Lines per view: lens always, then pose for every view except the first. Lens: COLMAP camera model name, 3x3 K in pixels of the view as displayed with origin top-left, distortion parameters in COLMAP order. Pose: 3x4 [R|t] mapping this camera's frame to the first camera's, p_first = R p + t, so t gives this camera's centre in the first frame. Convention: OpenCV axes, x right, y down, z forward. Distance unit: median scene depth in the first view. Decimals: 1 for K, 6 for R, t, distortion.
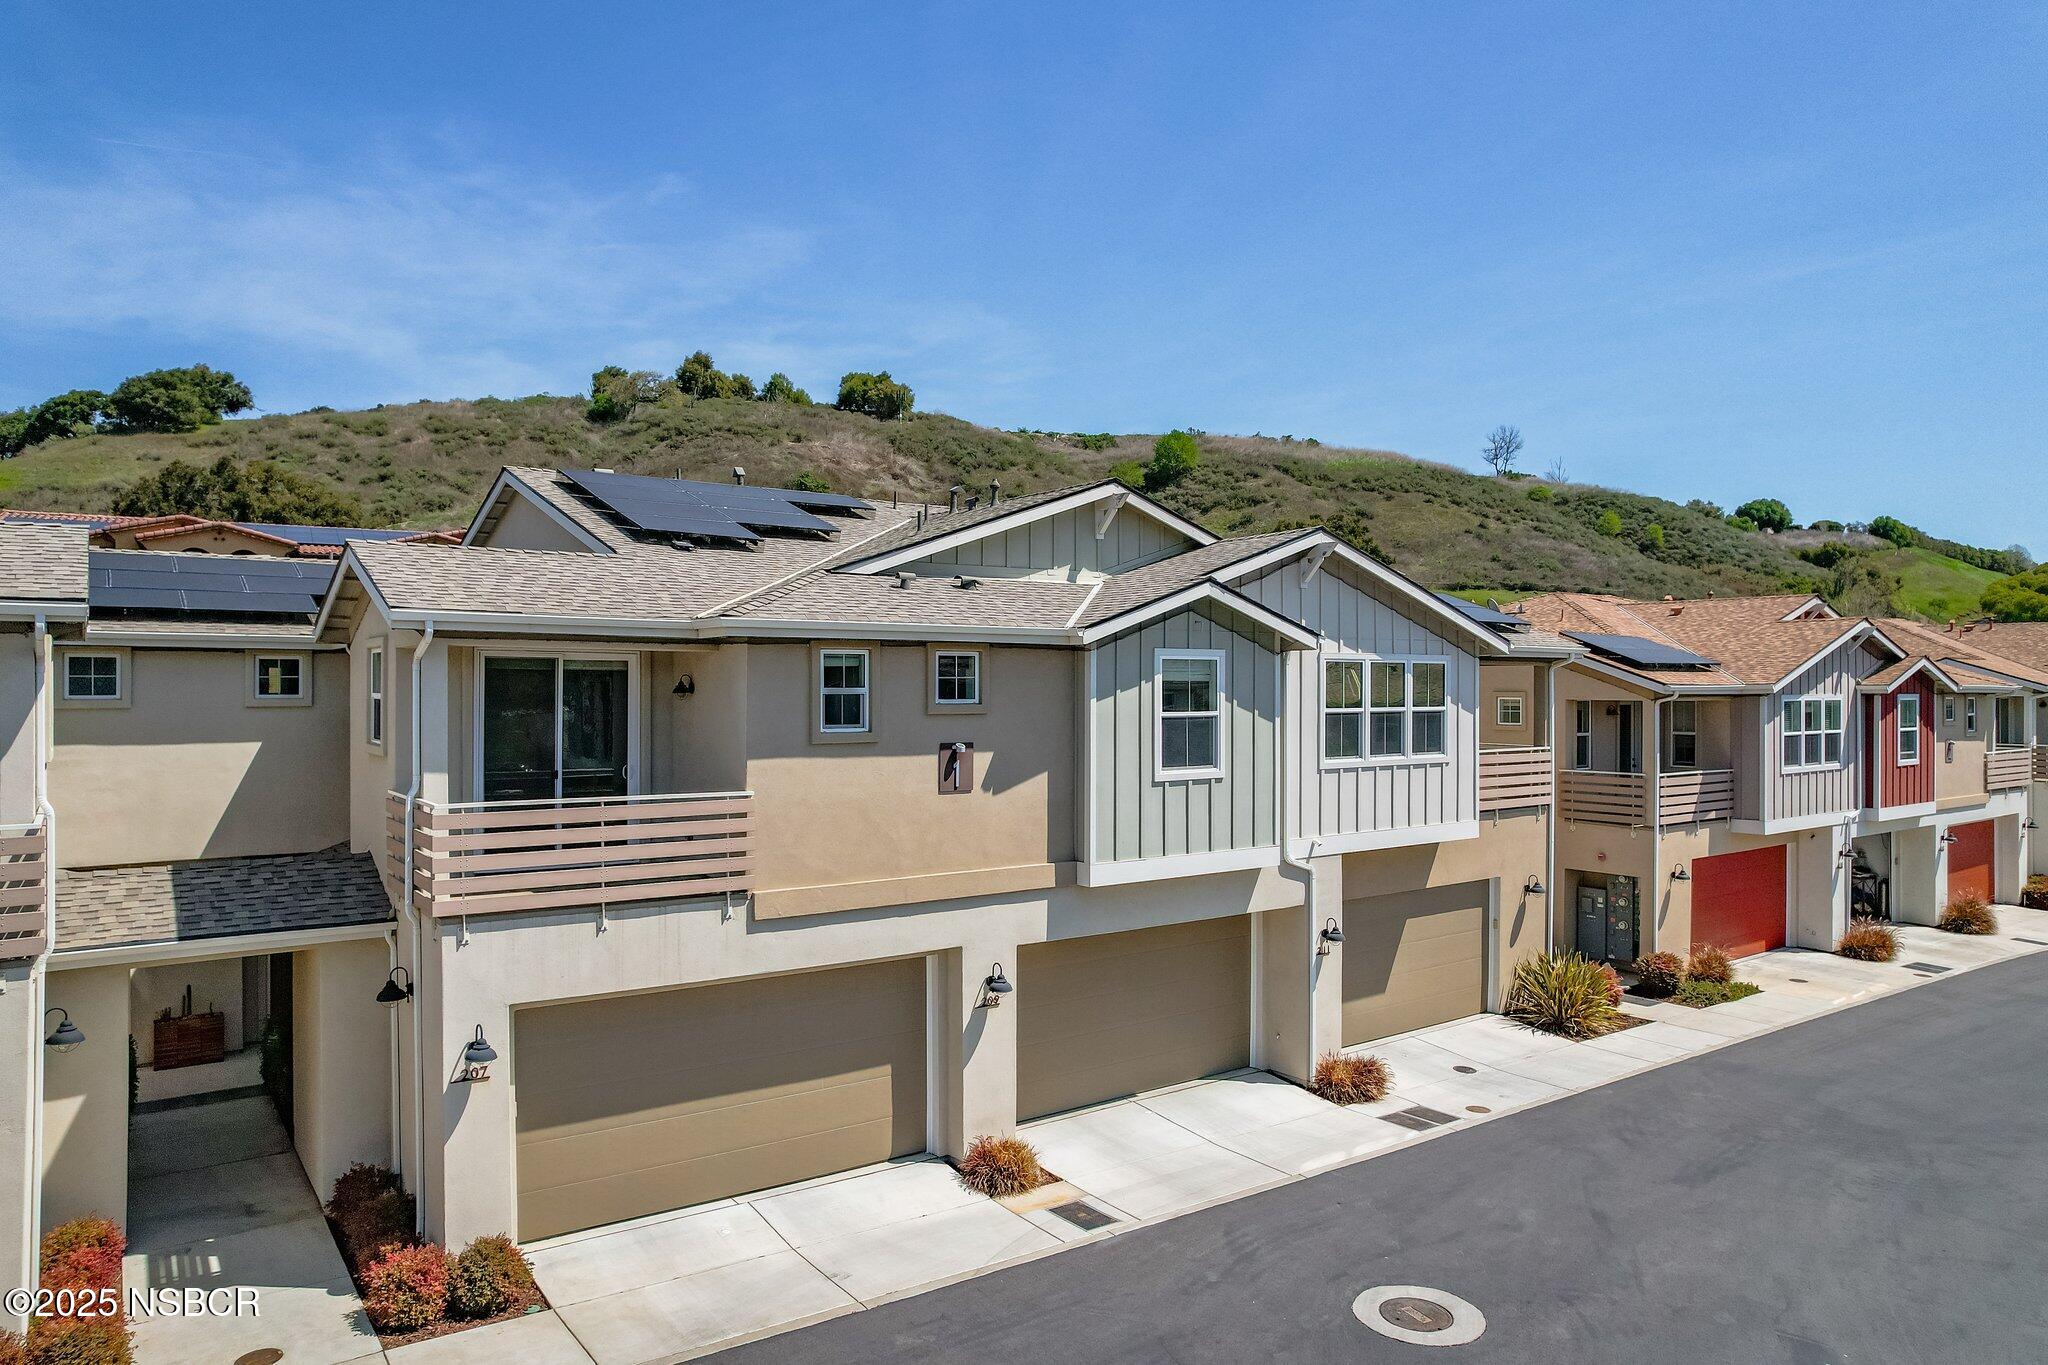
lens RADIAL K [[1285.6, 0, 1024.0], [0, 1285.6, 682.5], [0, 0, 1]] dist [-0.087070, 0.077102]
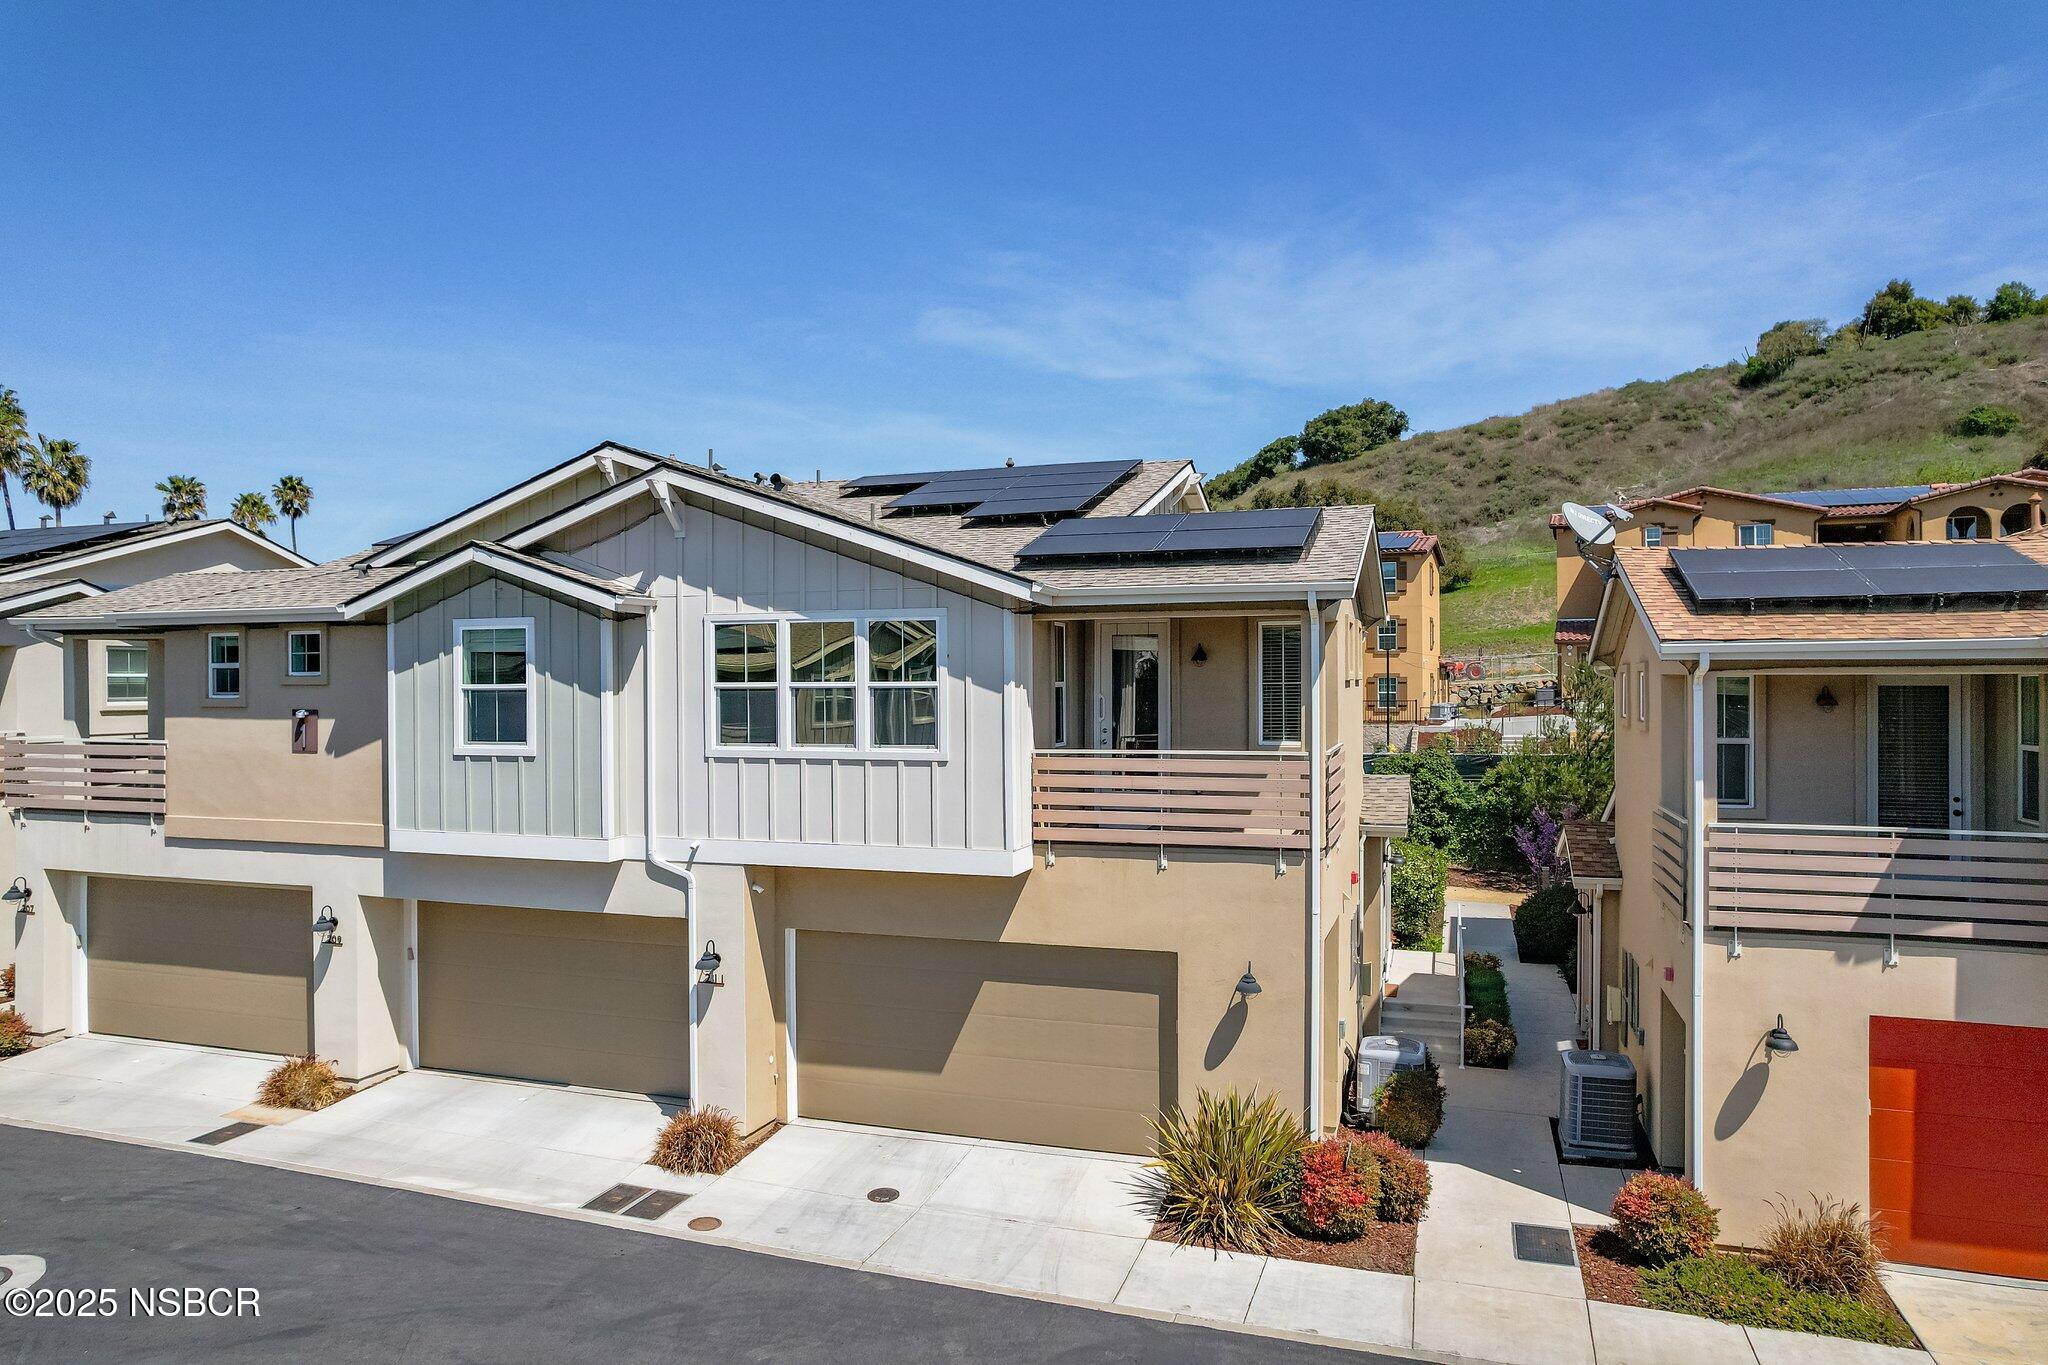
lens RADIAL K [[1285.6, 0, 1024.0], [0, 1285.6, 682.5], [0, 0, 1]] dist [-0.087070, 0.077102]
pose [[0.603057, -0.004018, -0.797688, 1.086104], [0.007198, 0.999974, 0.000404, 0.023126], [0.797666, -0.005985, 0.603070, 0.721883]]
